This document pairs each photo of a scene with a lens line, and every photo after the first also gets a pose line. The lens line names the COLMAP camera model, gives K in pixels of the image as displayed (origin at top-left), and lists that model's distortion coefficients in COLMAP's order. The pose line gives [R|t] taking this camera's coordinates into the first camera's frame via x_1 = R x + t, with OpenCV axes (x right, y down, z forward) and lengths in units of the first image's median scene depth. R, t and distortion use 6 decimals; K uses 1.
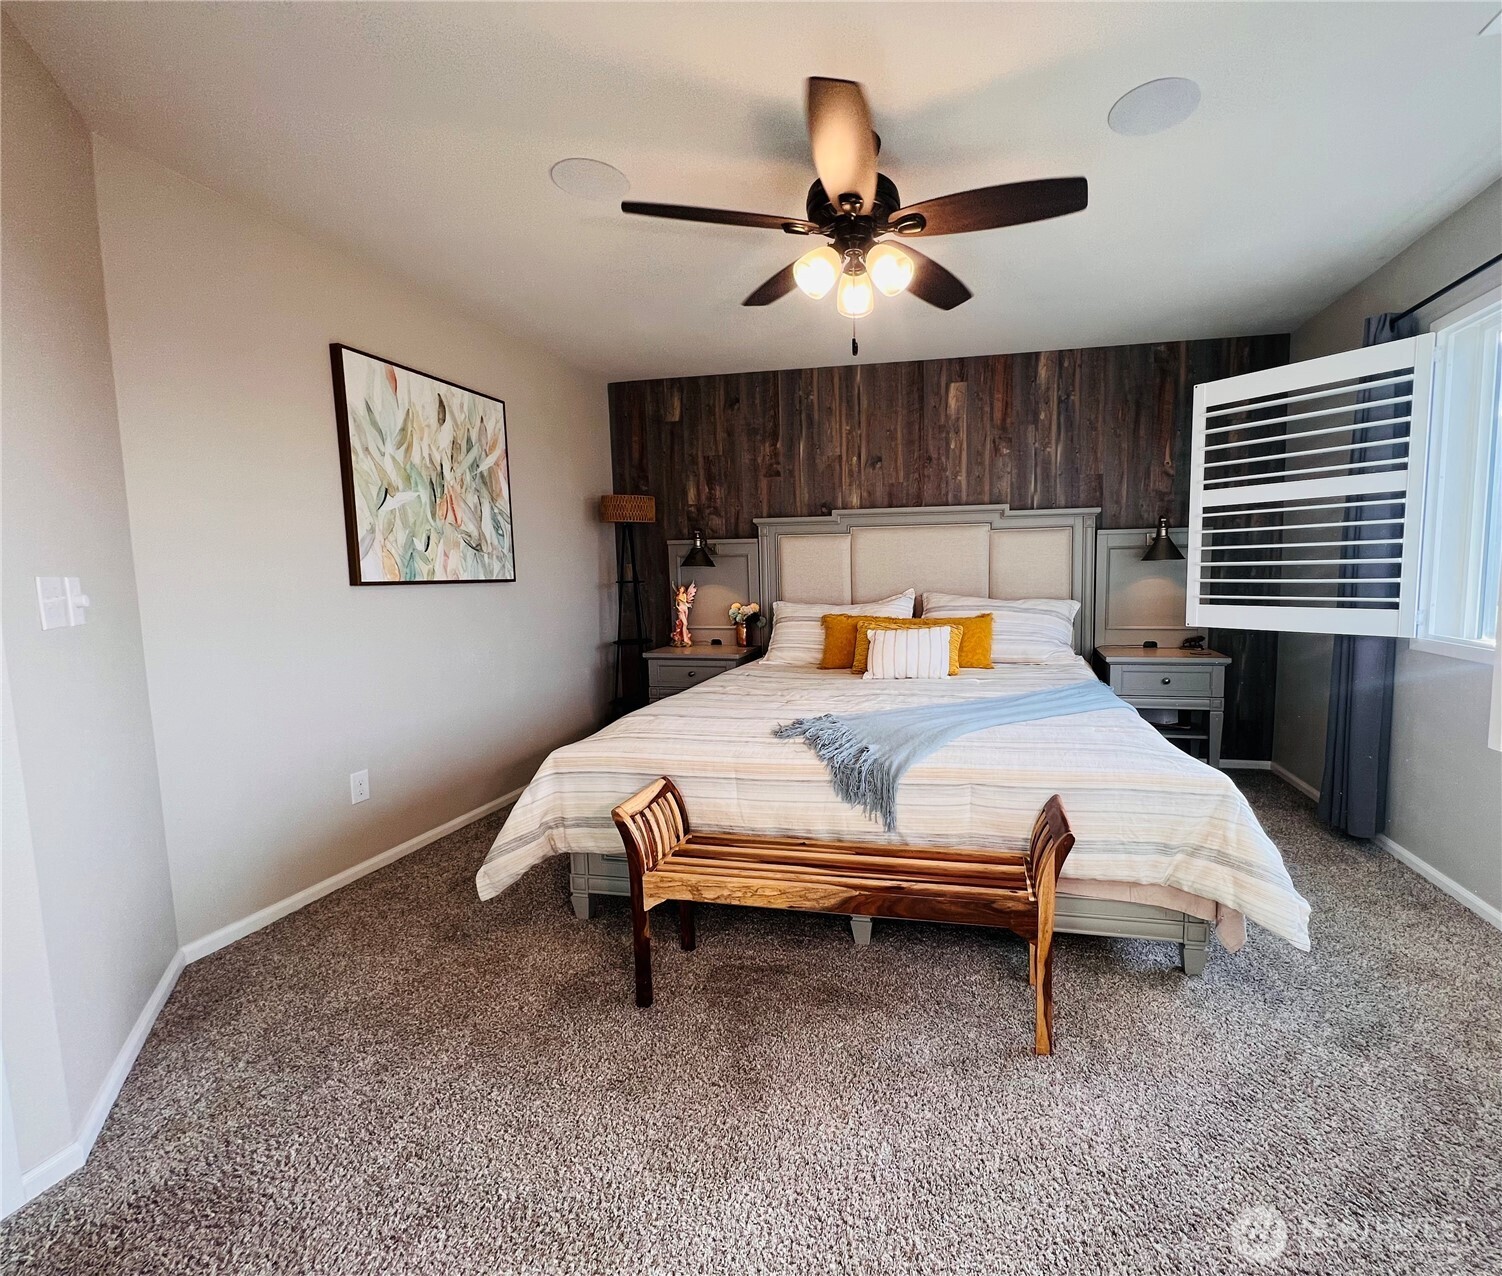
lens RADIAL K [[679.2, 0, 858.9], [0, 679.2, 643.5], [0, 0, 1]] dist [-0.014350, 0.000352]
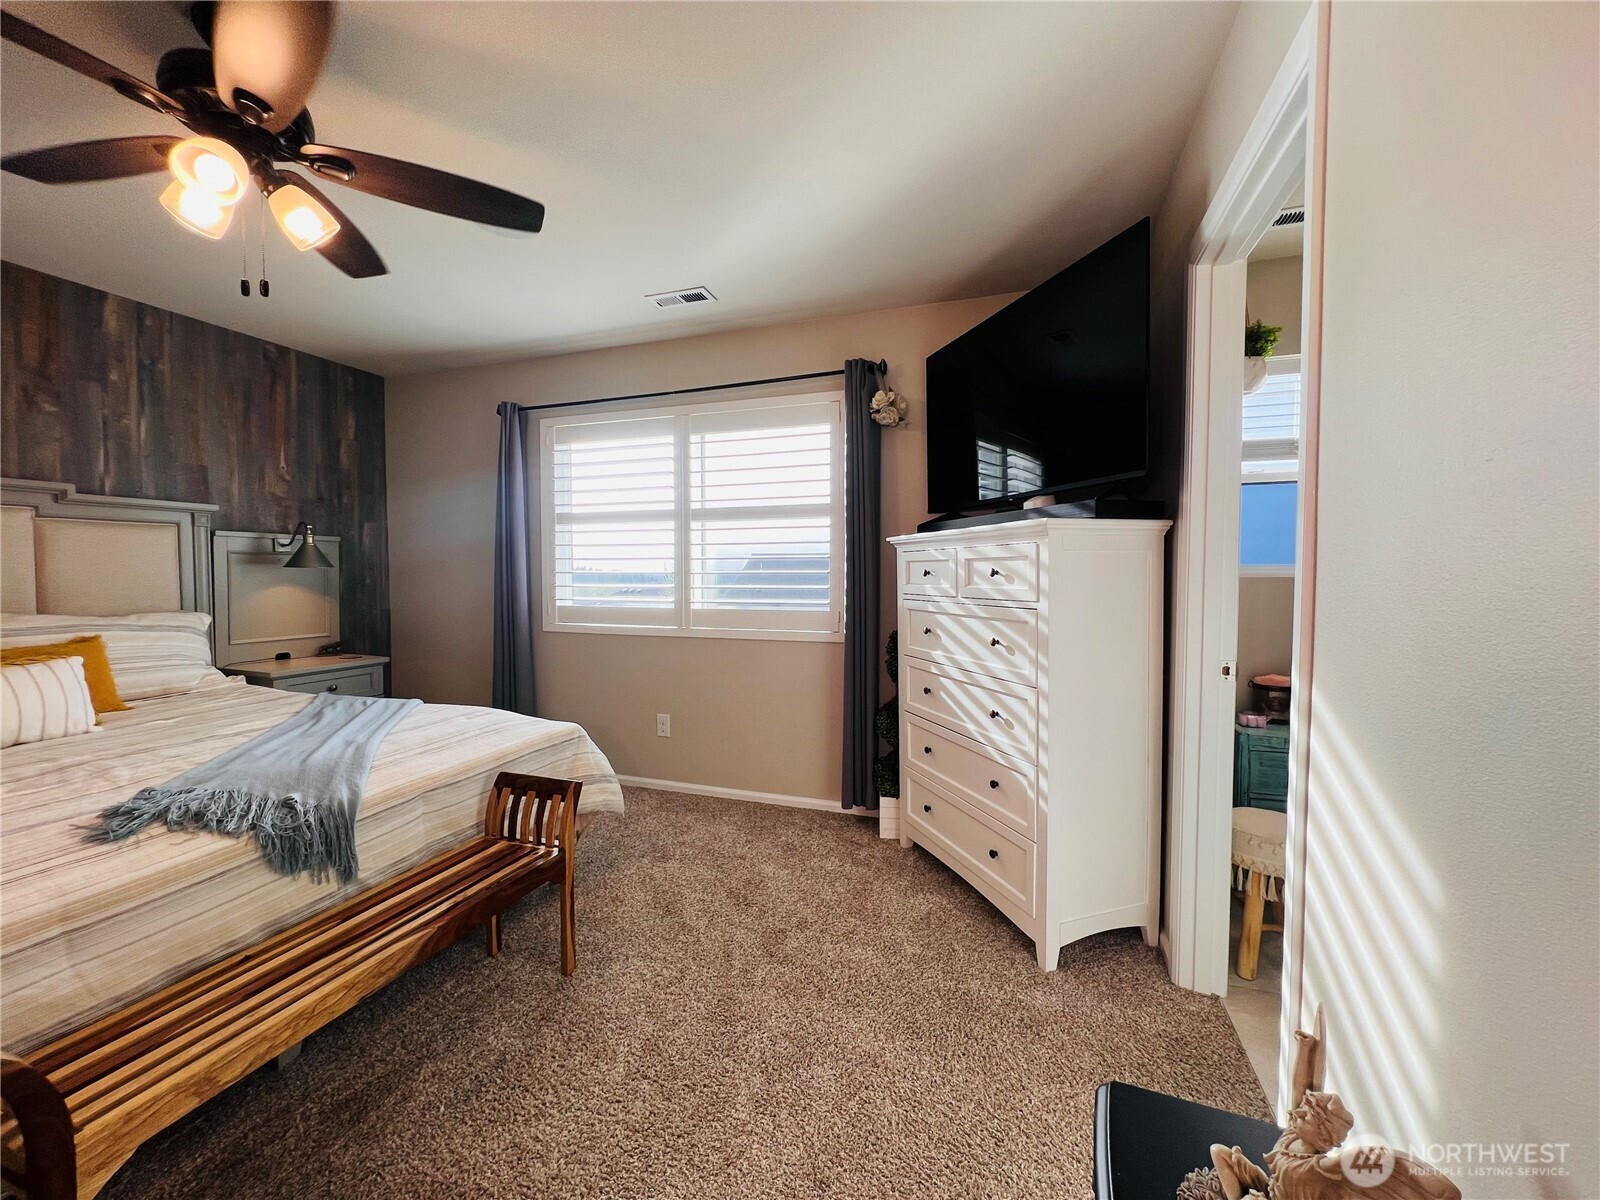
lens RADIAL K [[637.4, 0, 800.0], [0, 637.4, 600.0], [0, 0, 1]] dist [-0.005568, 0.000399]
pose [[0.140733, -0.023591, 0.989766, -0.340408], [0.099015, 0.995039, 0.009638, -0.013430], [-0.985084, 0.096645, 0.142371, 0.157852]]
